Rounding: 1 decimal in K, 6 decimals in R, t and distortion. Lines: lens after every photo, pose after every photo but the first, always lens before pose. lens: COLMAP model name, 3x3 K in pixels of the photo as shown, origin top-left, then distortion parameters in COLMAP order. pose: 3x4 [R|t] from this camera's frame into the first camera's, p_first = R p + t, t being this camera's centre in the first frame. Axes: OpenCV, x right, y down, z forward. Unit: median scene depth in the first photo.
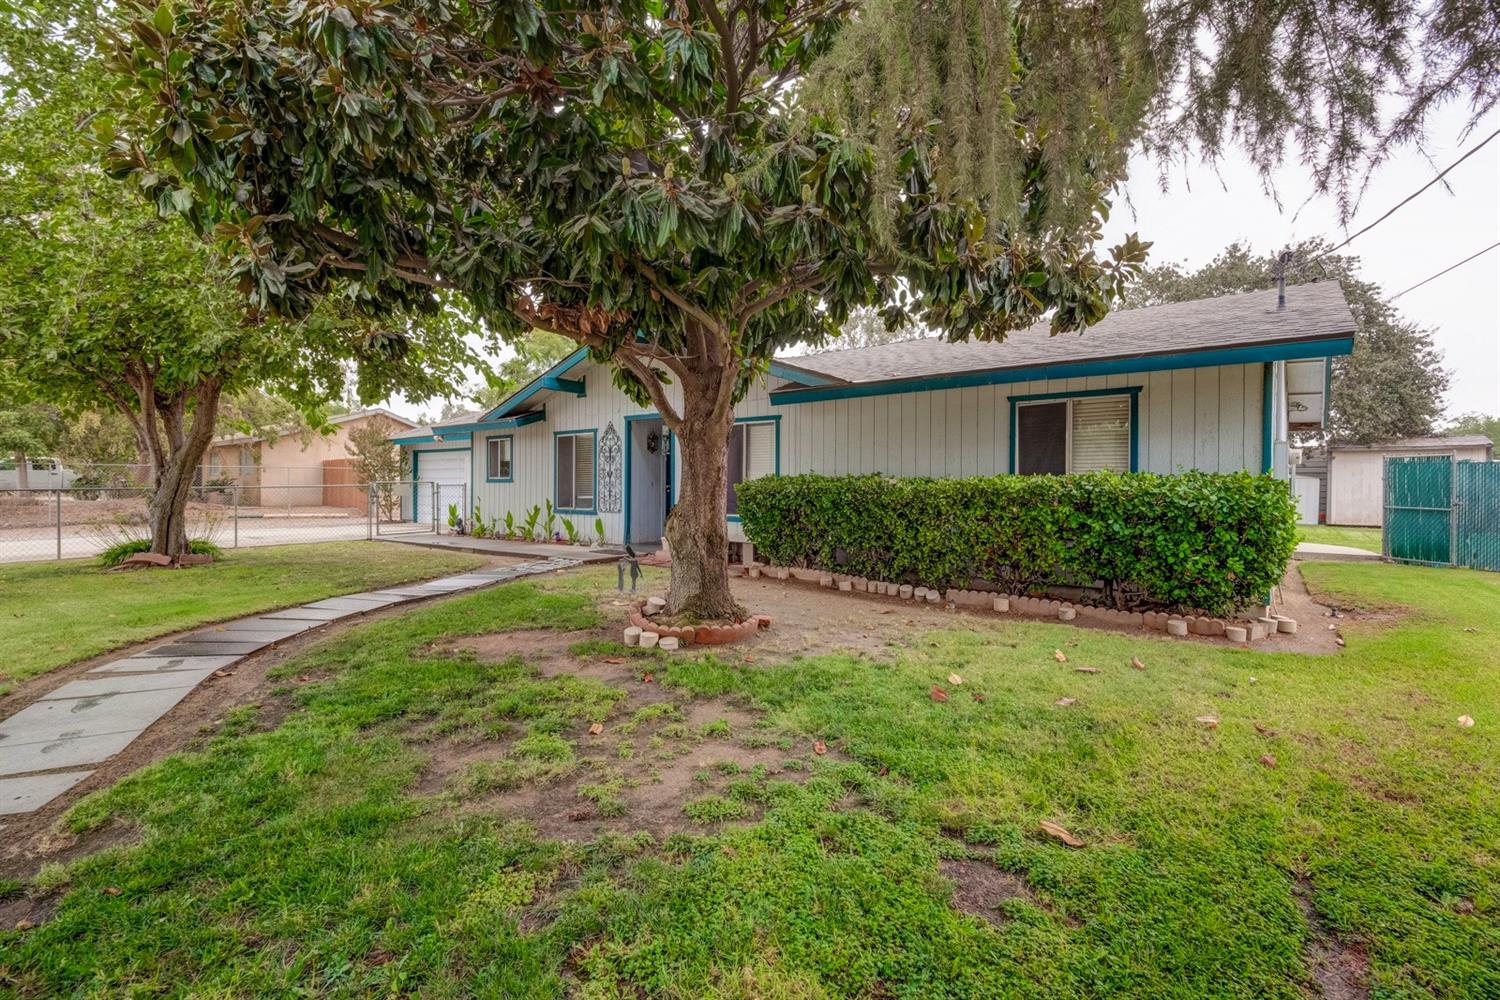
lens RADIAL K [[694.7, 0, 742.3], [0, 694.7, 487.5], [0, 0, 1]] dist [0.004366, -0.001817]
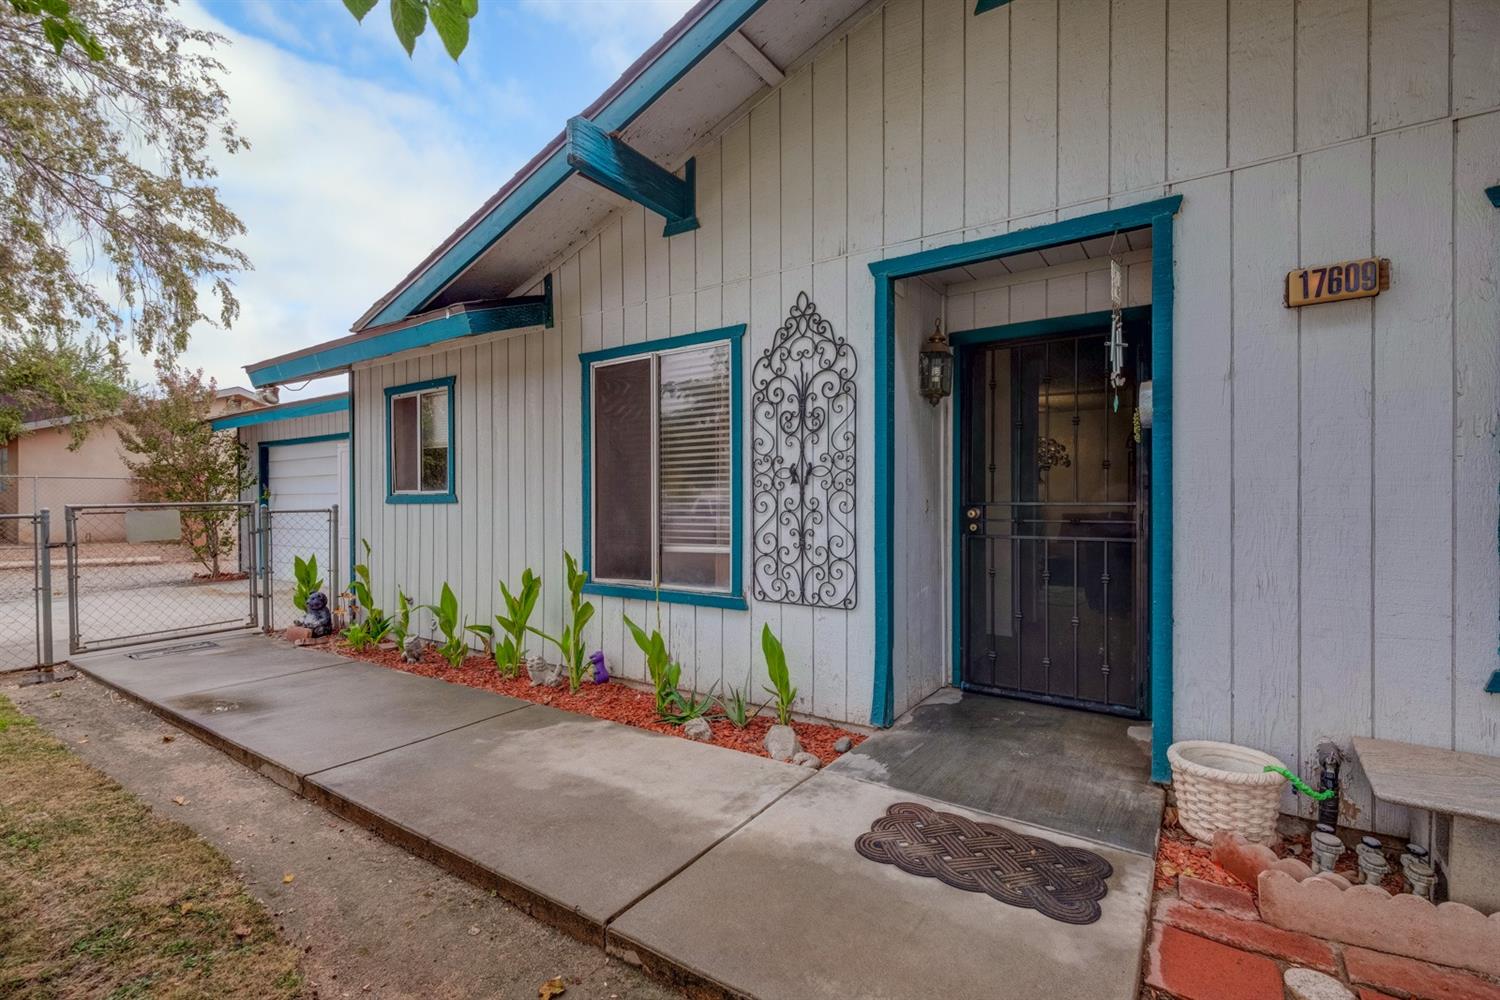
lens RADIAL K [[694.7, 0, 745.1], [0, 694.7, 497.4], [0, 0, 1]] dist [0.004366, -0.001817]
pose [[0.996539, -0.010098, 0.082506, -0.218460], [0.010527, 0.999933, -0.004757, -0.007729], [-0.082452, 0.005609, 0.996579, 0.650902]]
